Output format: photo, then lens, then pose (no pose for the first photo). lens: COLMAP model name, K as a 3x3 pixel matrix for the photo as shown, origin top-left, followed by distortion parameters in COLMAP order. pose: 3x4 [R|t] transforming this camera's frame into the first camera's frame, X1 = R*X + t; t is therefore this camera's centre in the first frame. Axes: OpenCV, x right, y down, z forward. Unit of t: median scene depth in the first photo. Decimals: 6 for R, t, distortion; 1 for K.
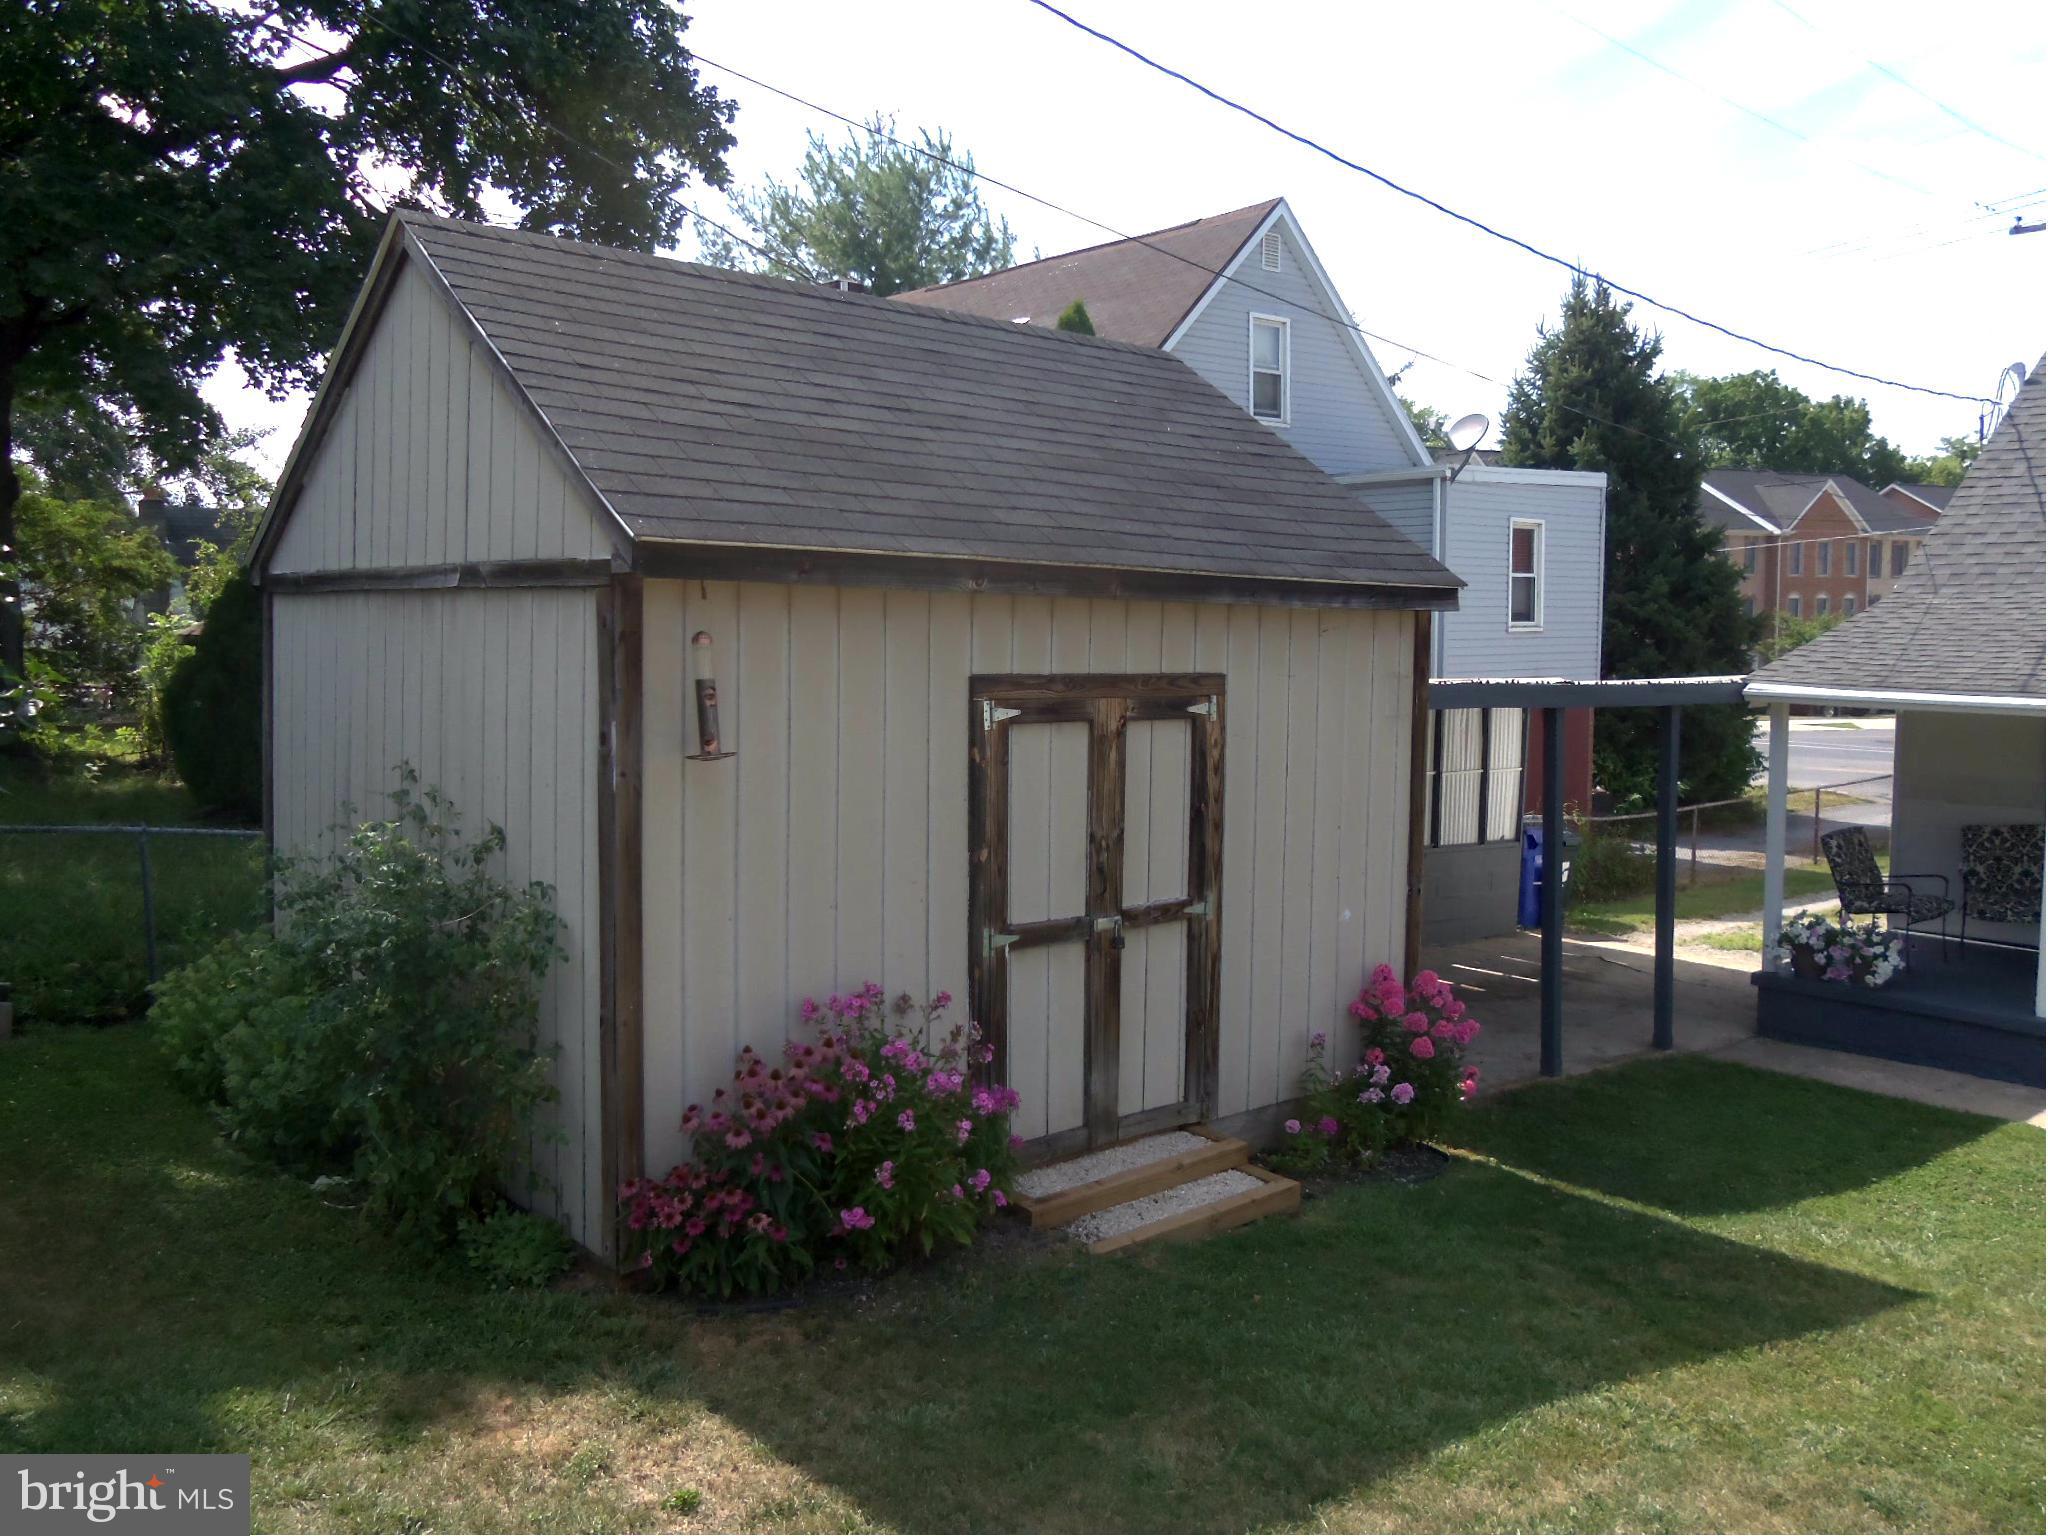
lens RADIAL K [[1475.1, 0, 1024.0], [0, 1475.1, 768.0], [0, 0, 1]] dist [-0.102236, 0.055489]
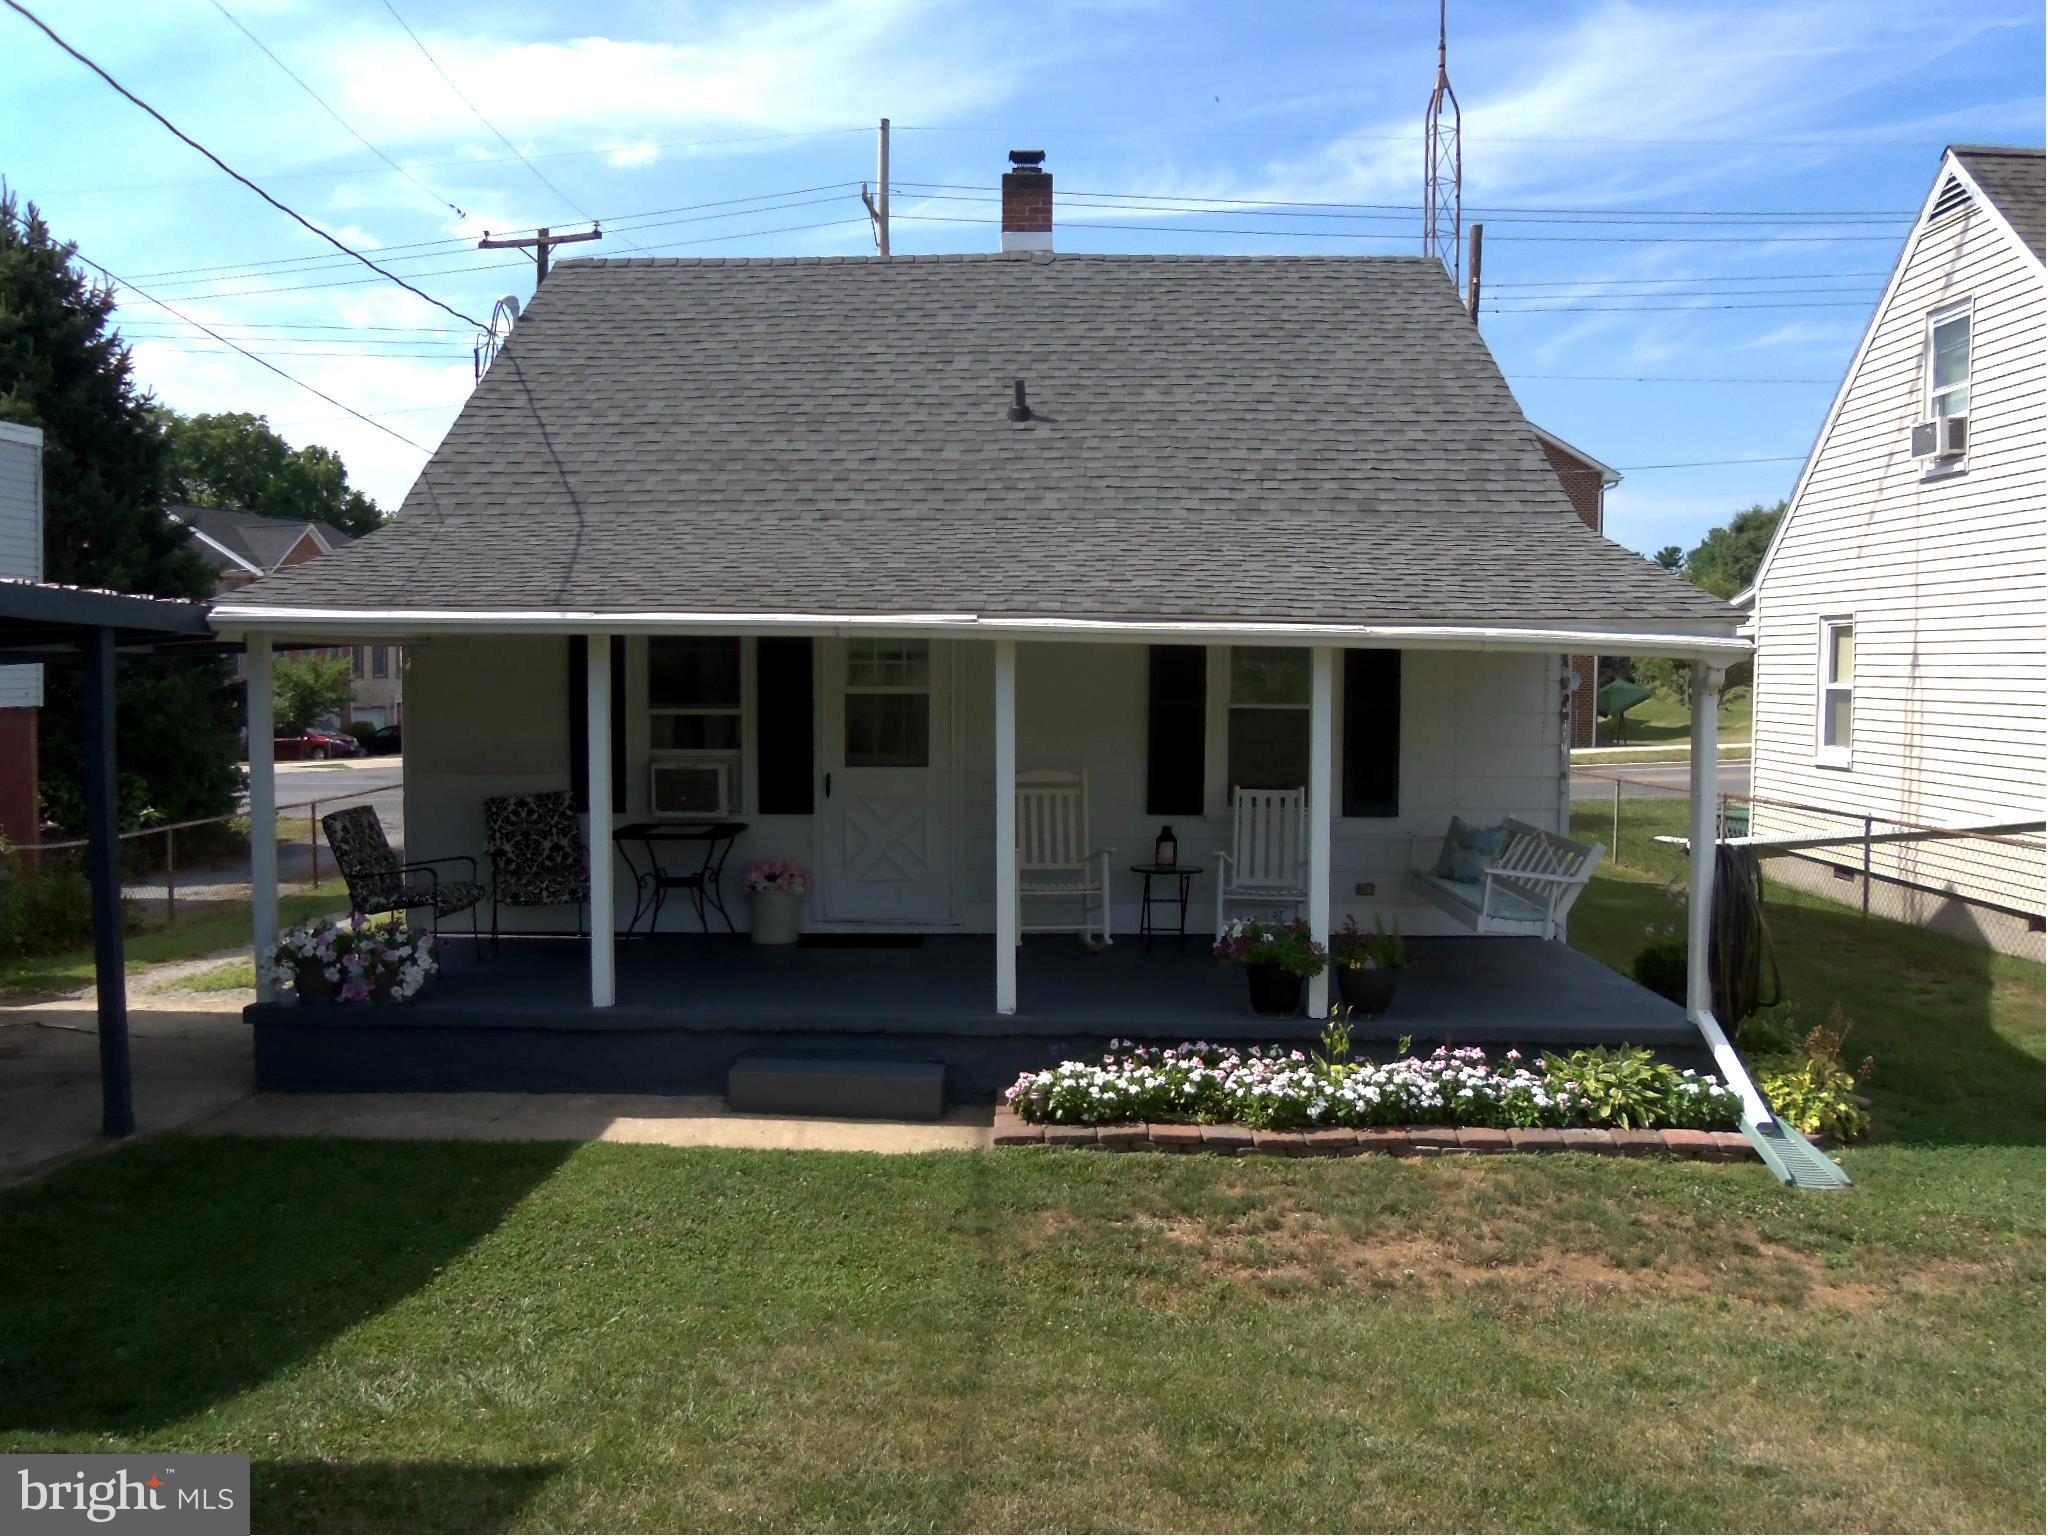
lens RADIAL K [[1706.0, 0, 1022.9], [0, 1706.0, 761.1], [0, 0, 1]] dist [-0.080566, 0.067204]
pose [[0.617378, -0.037751, 0.785760, 0.093166], [0.051842, 0.998629, 0.007245, 0.034968], [-0.784956, 0.036262, 0.618489, 0.173161]]
